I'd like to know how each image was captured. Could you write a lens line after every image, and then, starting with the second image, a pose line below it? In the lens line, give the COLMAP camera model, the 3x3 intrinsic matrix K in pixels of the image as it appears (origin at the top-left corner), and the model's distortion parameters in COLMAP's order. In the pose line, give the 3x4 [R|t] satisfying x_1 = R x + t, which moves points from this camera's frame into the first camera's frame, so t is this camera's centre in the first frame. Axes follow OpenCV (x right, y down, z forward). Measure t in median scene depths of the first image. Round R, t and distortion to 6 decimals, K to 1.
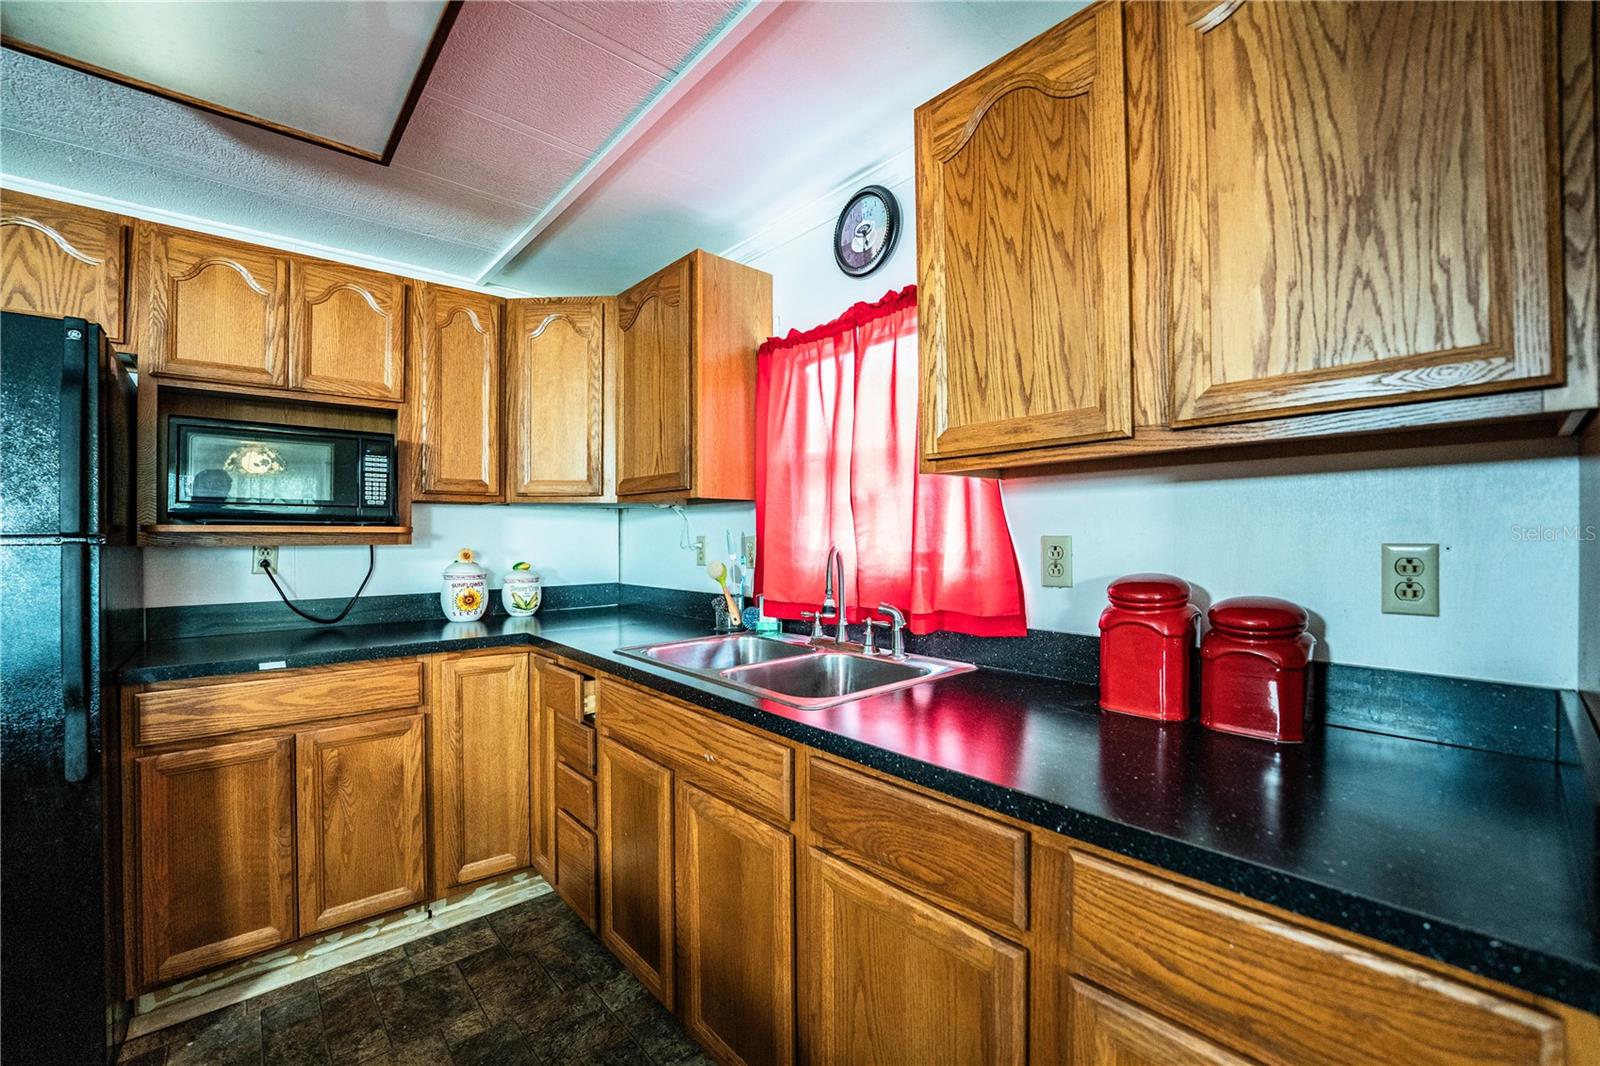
lens RADIAL K [[651.5, 0, 800.9], [0, 651.5, 537.4], [0, 0, 1]] dist [-0.028251, 0.003567]
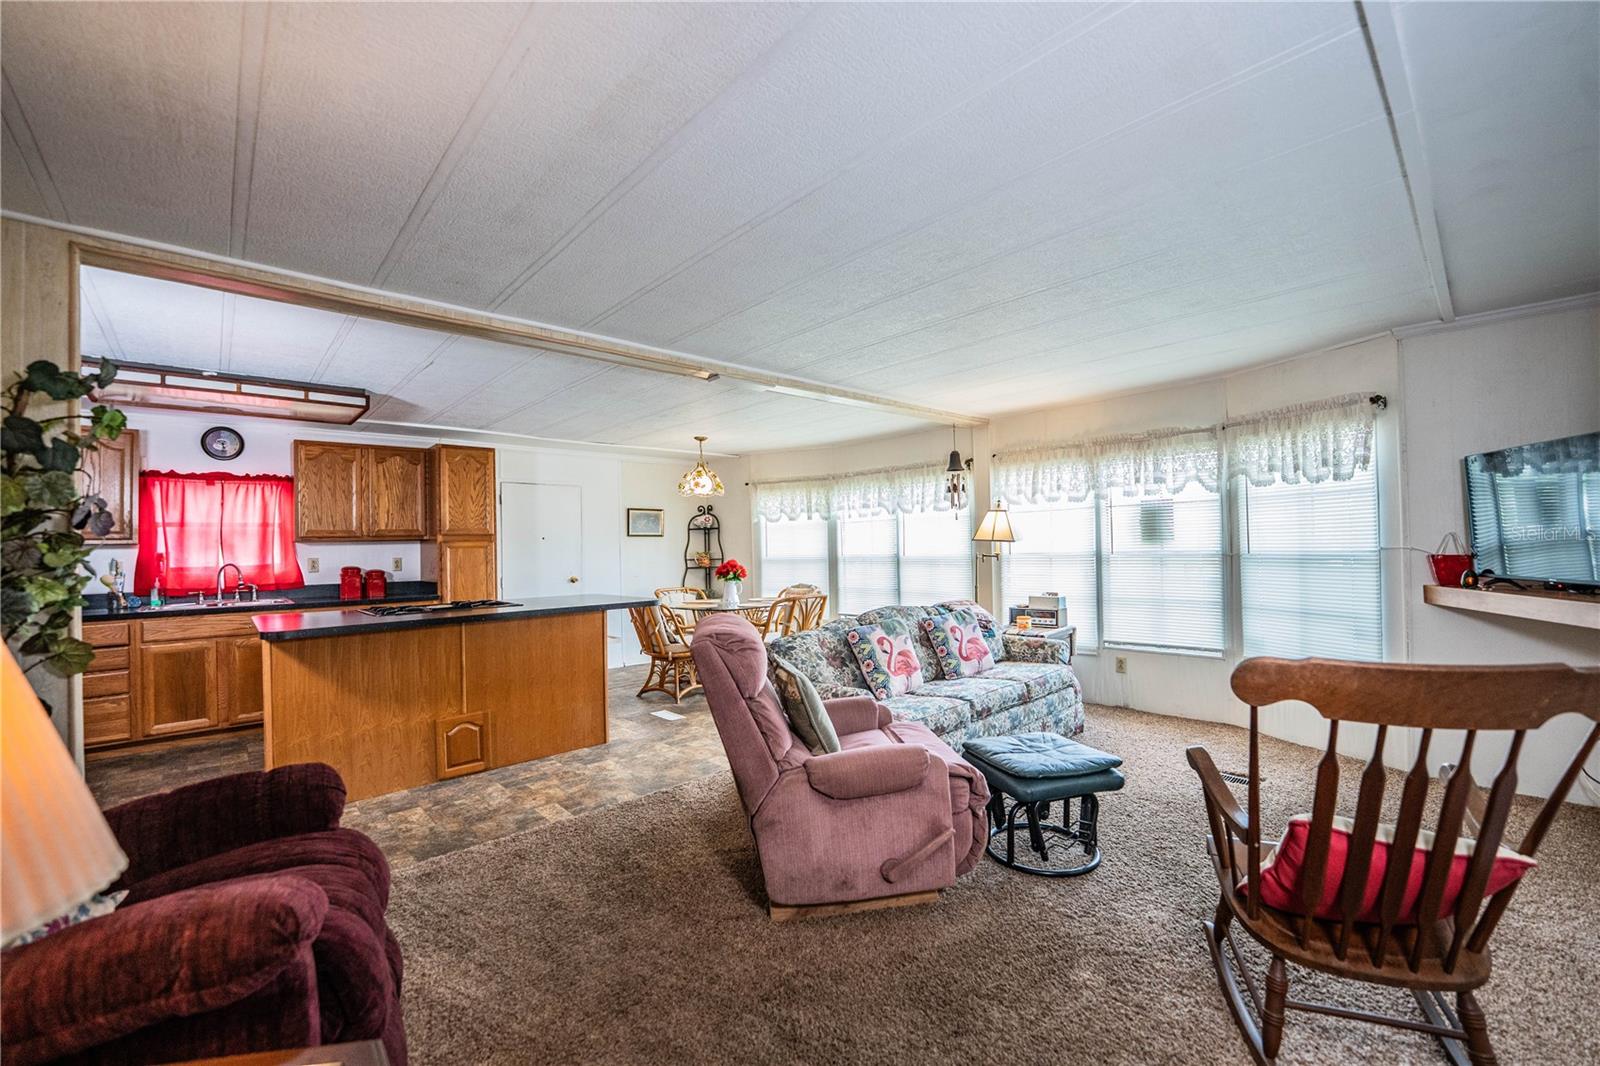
lens RADIAL K [[651.5, 0, 800.9], [0, 651.5, 537.4], [0, 0, 1]] dist [-0.028251, 0.003567]
pose [[-0.013741, 0.017629, 0.999750, -2.472898], [0.022769, 0.999591, -0.017313, 0.004622], [-0.999646, 0.022525, -0.014137, -1.272289]]
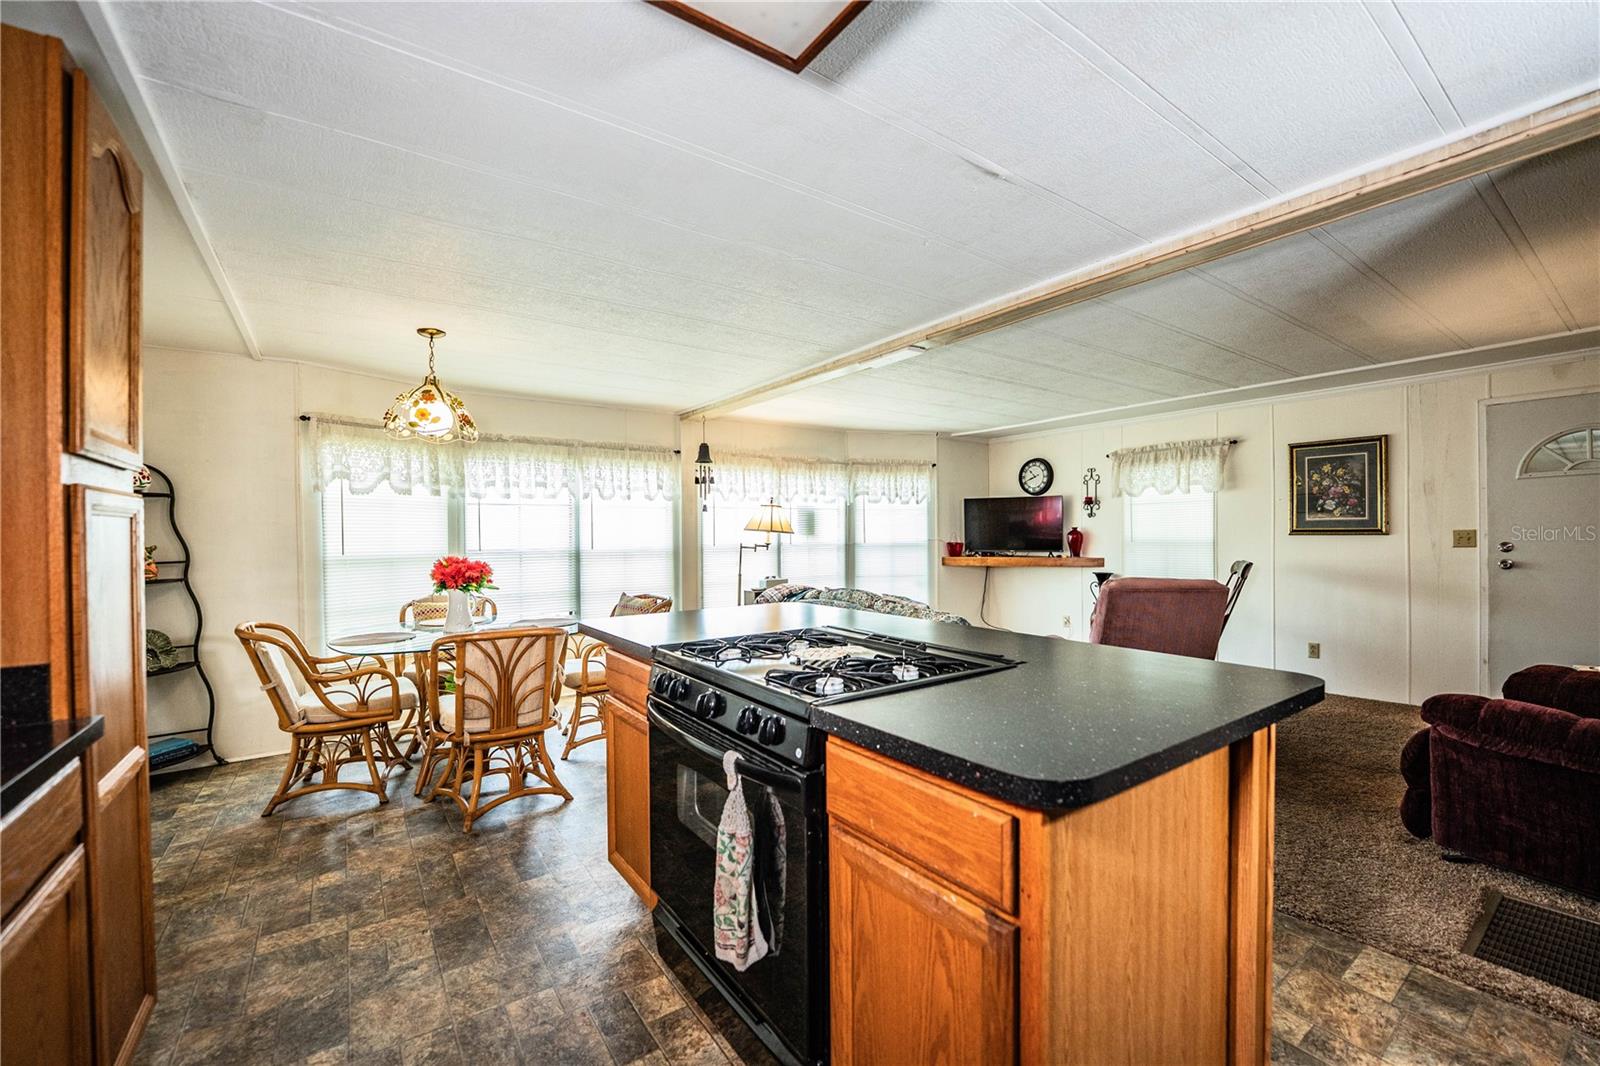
lens RADIAL K [[654.5, 0, 799.8], [0, 654.5, 535.8], [0, 0, 1]] dist [-0.030310, 0.004322]
pose [[-0.993244, 0.011616, 0.115461, -0.432854], [0.012117, 0.999920, 0.003639, -0.003780], [-0.115410, 0.005013, -0.993305, 0.777758]]
